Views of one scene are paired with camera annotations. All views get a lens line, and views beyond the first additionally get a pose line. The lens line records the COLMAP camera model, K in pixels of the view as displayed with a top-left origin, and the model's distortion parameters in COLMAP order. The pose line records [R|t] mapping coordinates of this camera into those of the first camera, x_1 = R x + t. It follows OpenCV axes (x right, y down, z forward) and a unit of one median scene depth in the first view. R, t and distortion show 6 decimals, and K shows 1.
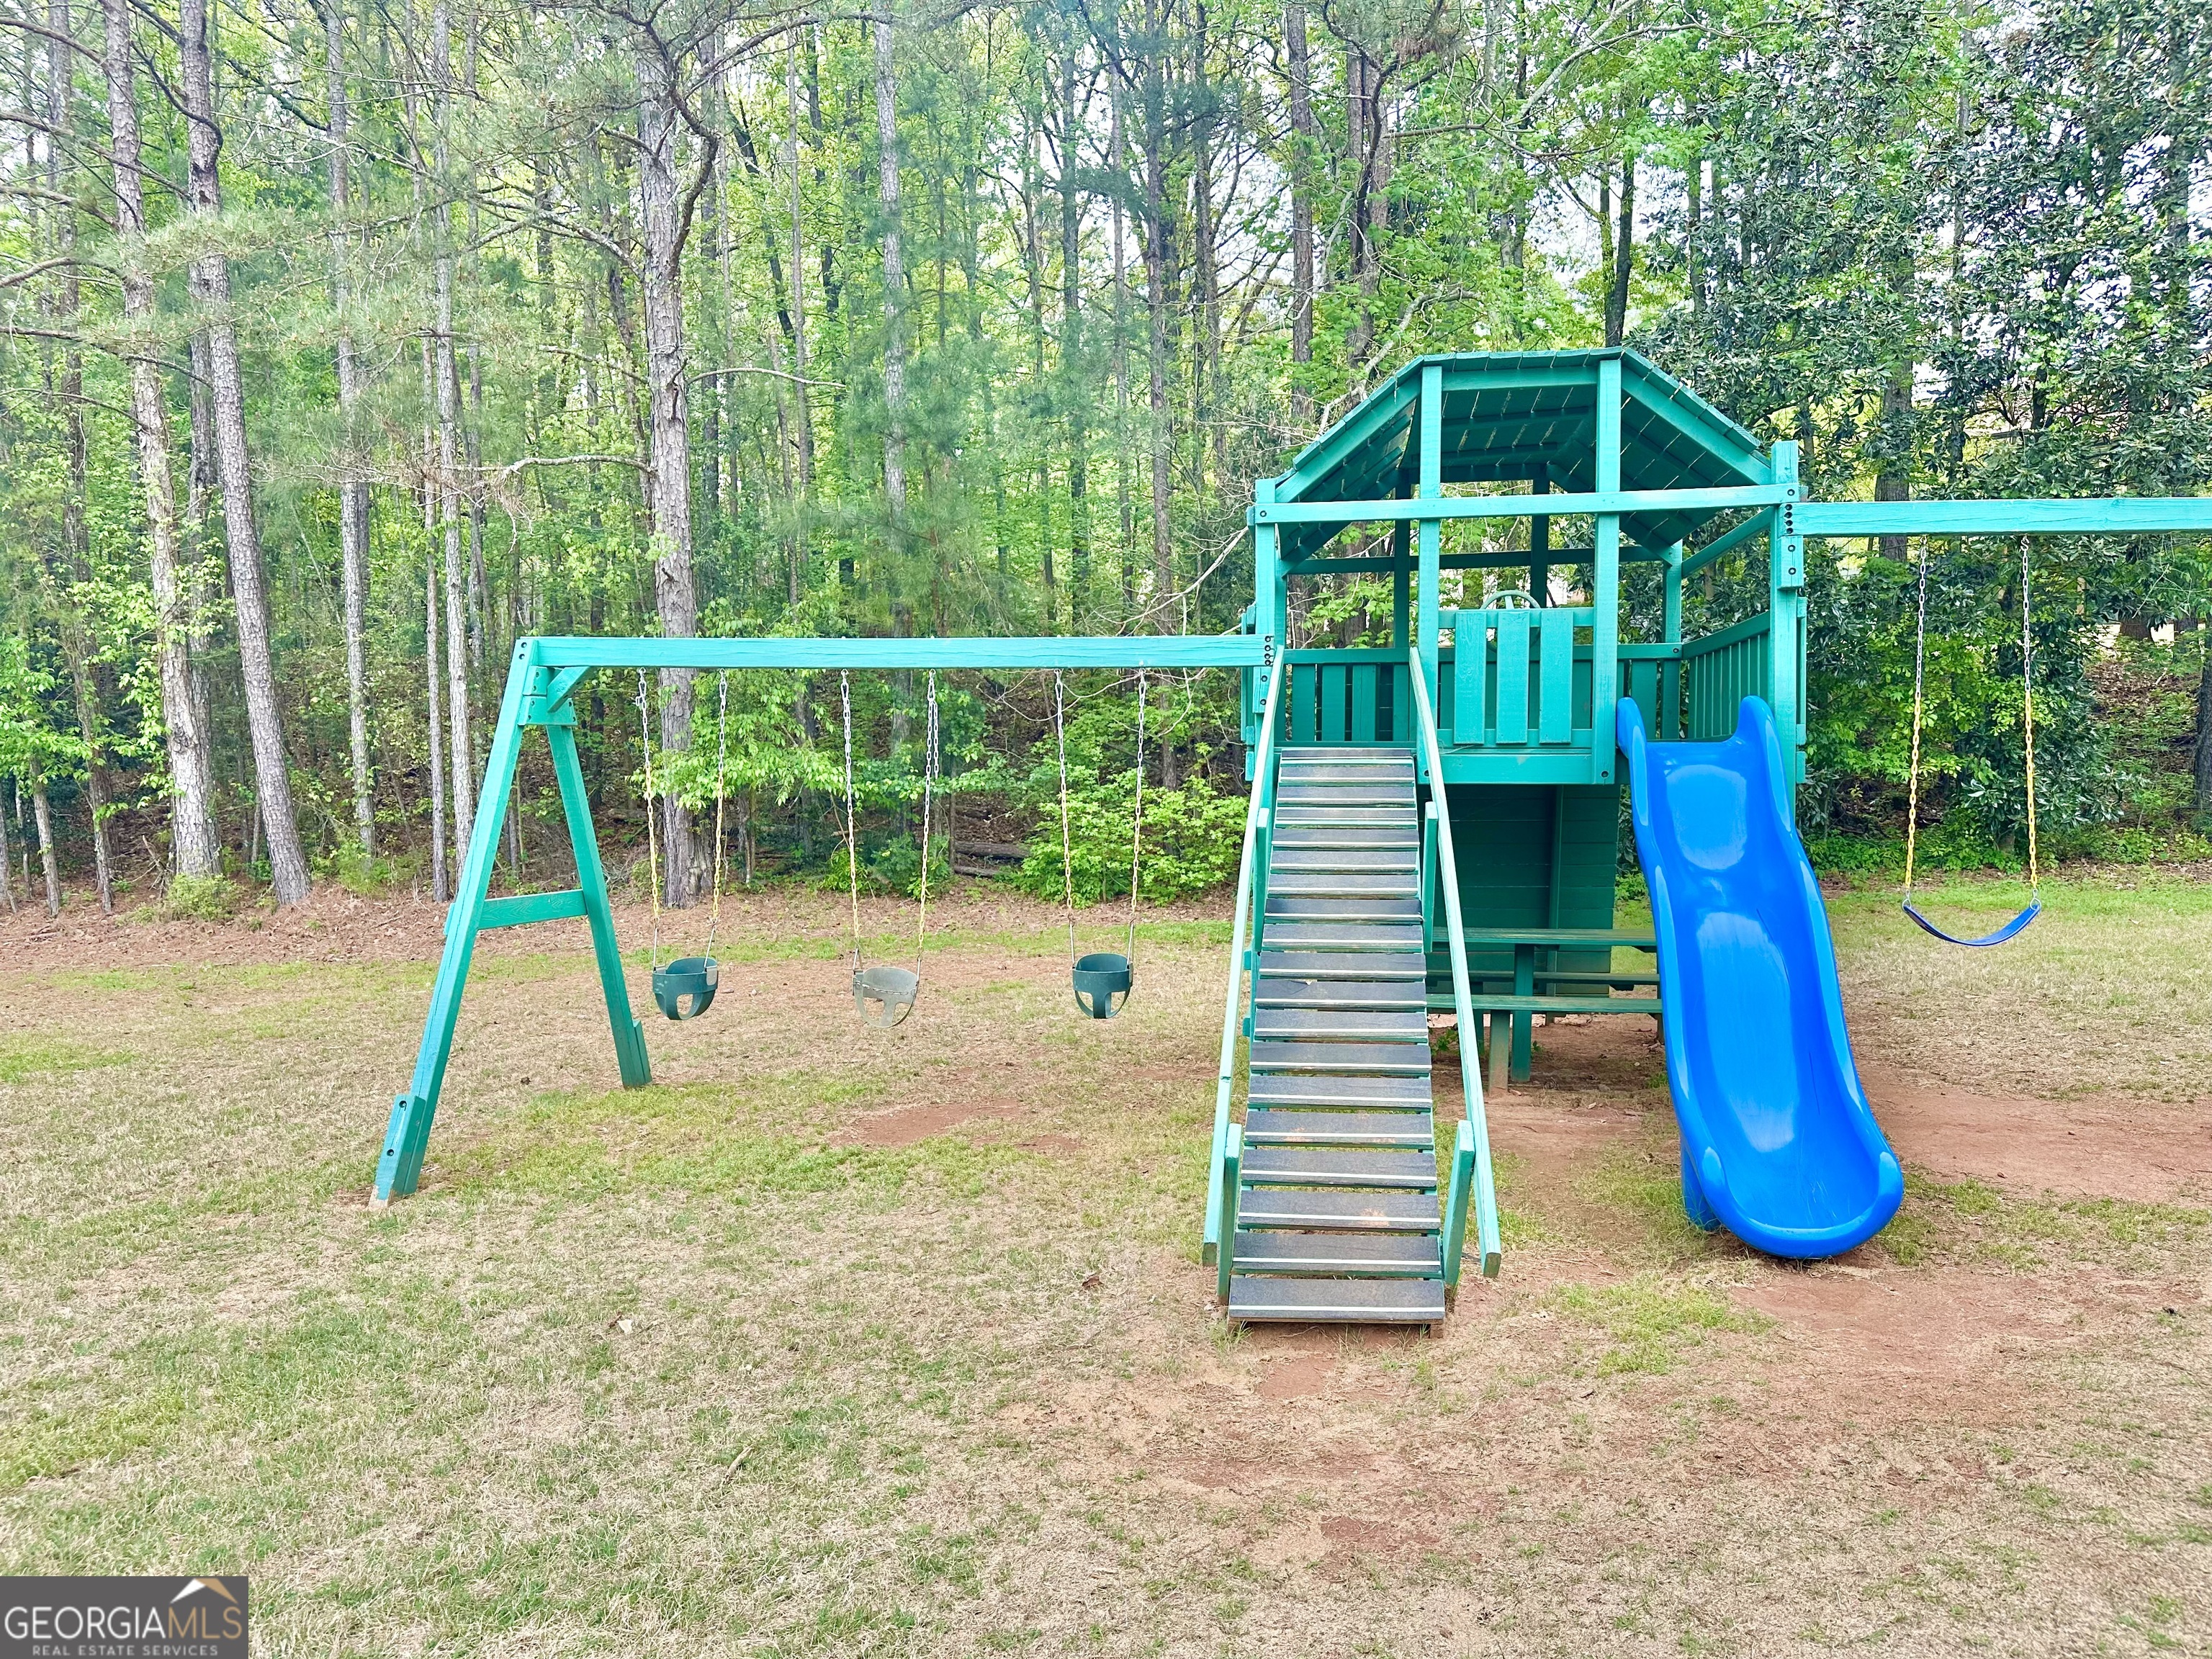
lens RADIAL K [[1540.7, 0, 1126.2], [0, 1540.7, 826.9], [0, 0, 1]] dist [0.026058, -0.034448]
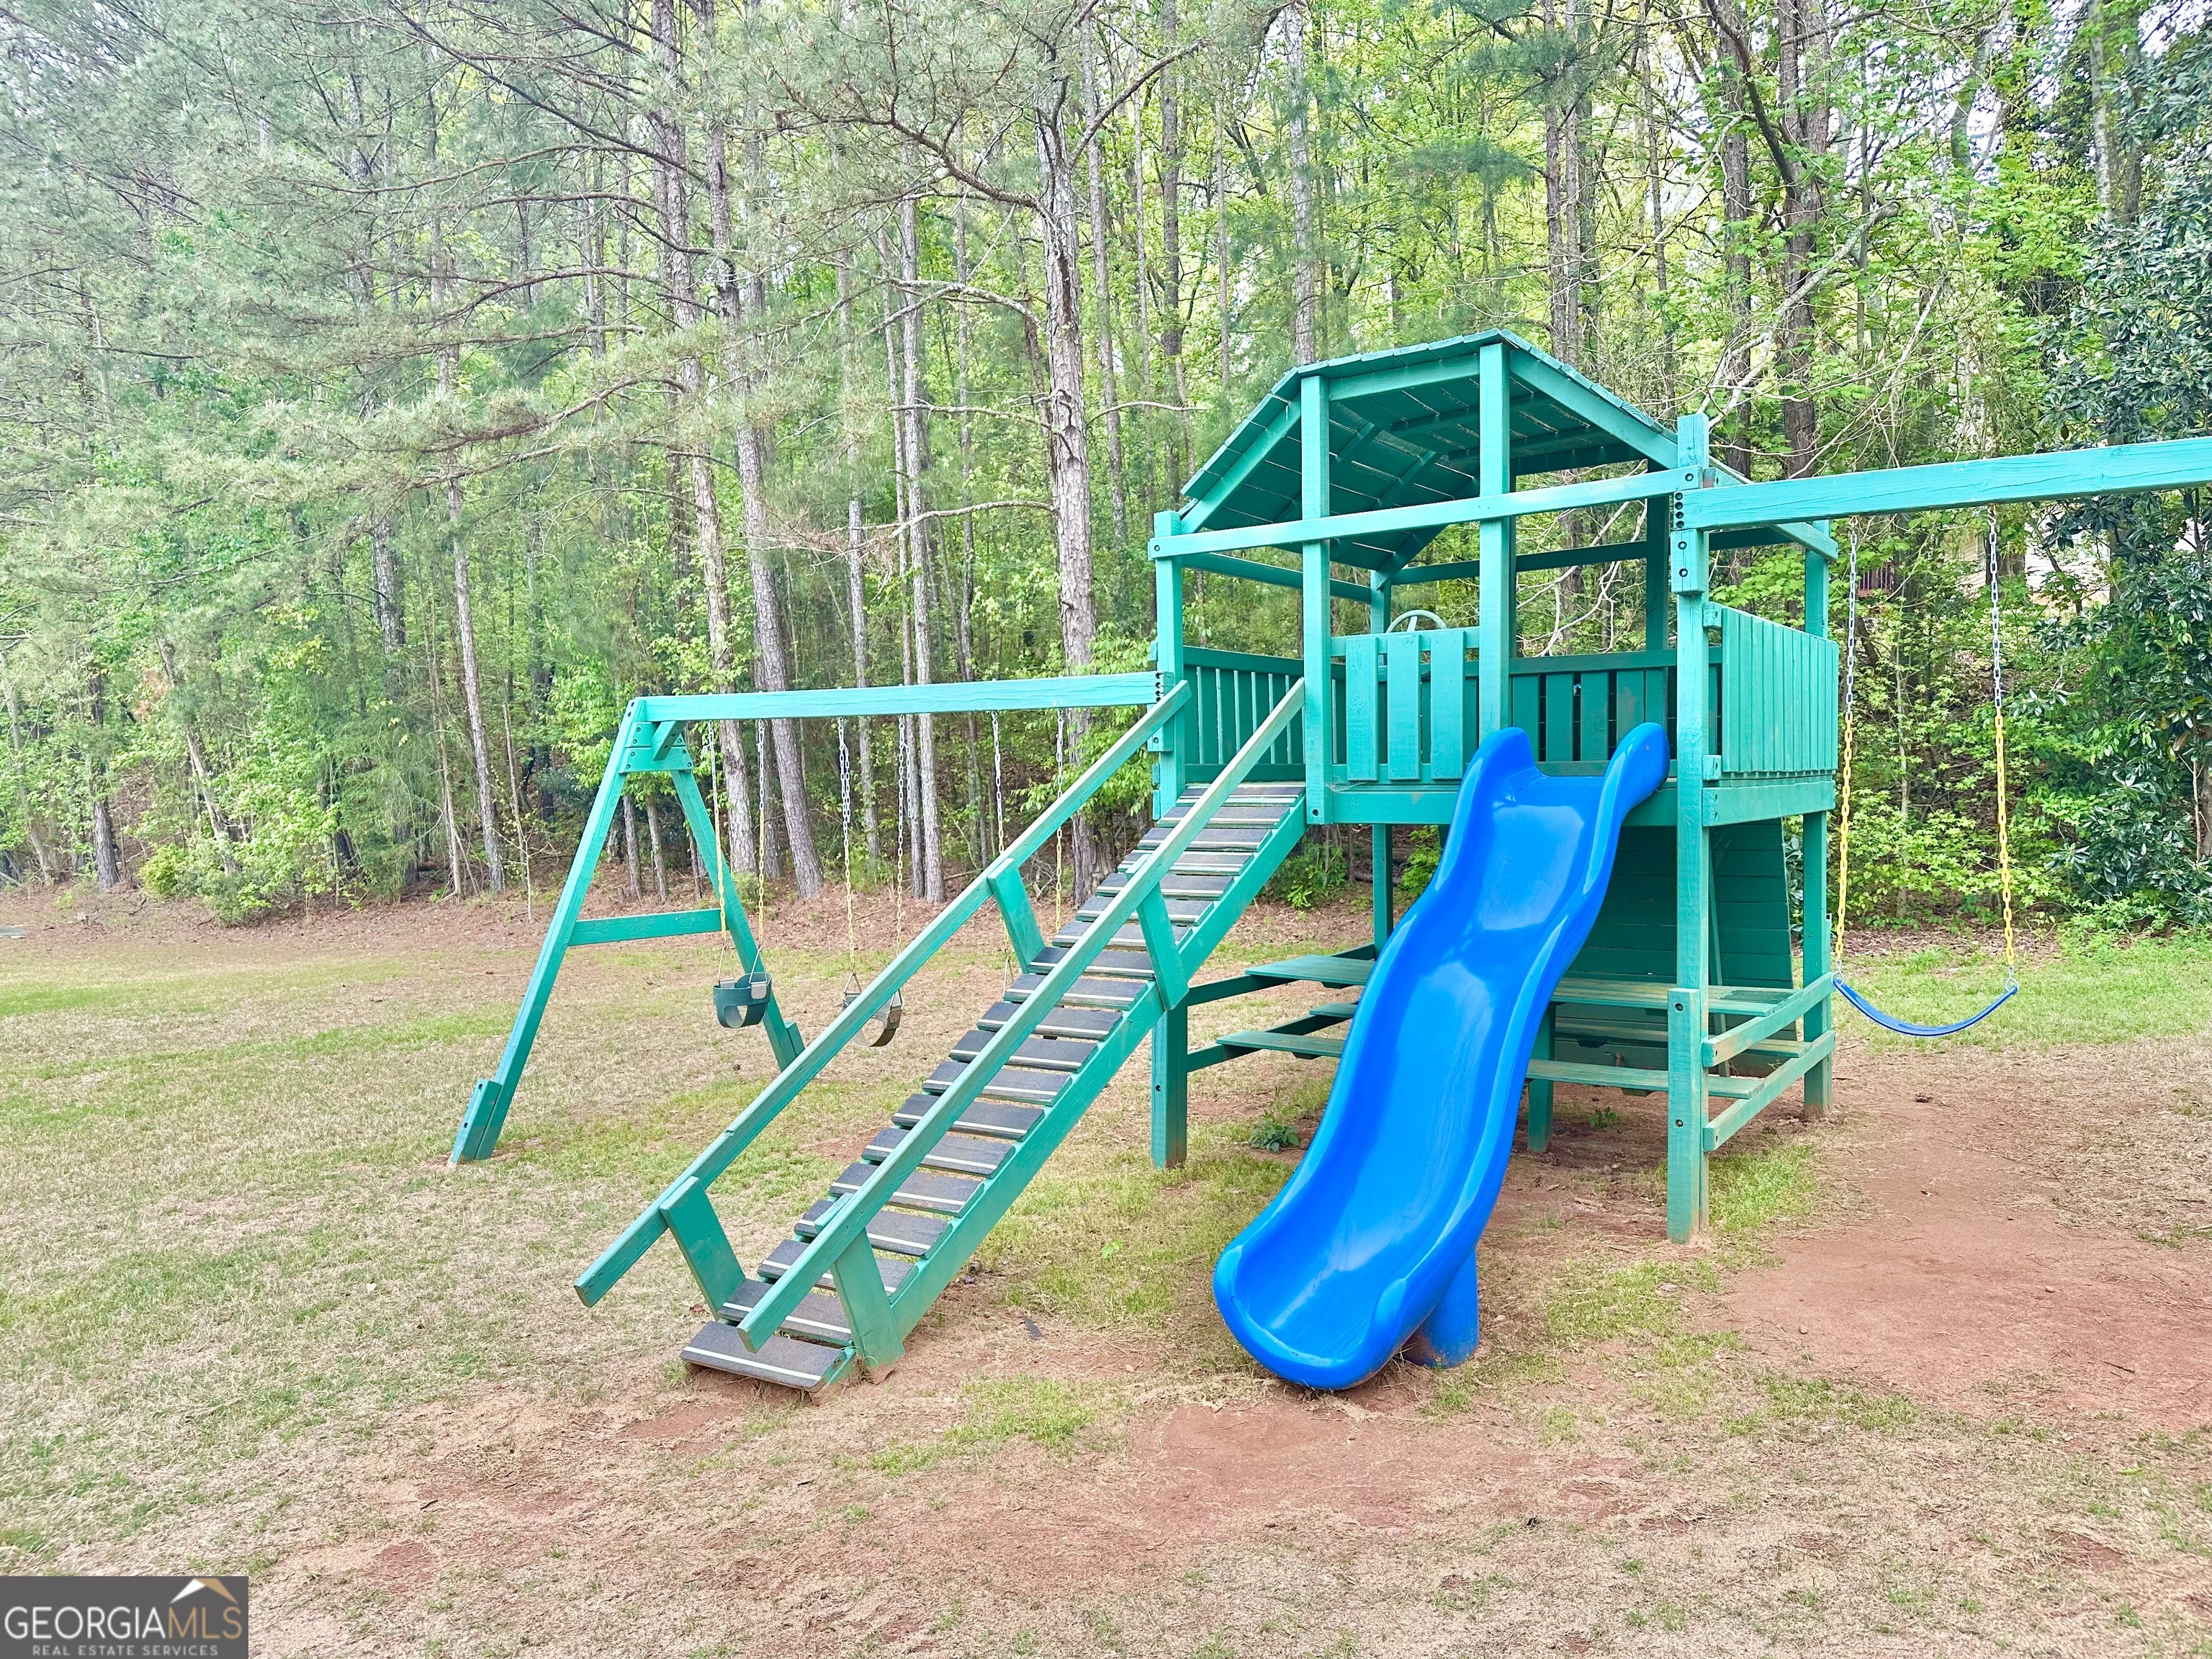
lens RADIAL K [[1540.7, 0, 1119.2], [0, 1540.7, 836.7], [0, 0, 1]] dist [0.026058, -0.034448]
pose [[0.898109, 0.003655, -0.439757, 0.504031], [0.002236, 0.999915, 0.012878, -0.033334], [0.439767, -0.012549, 0.898024, 0.111674]]
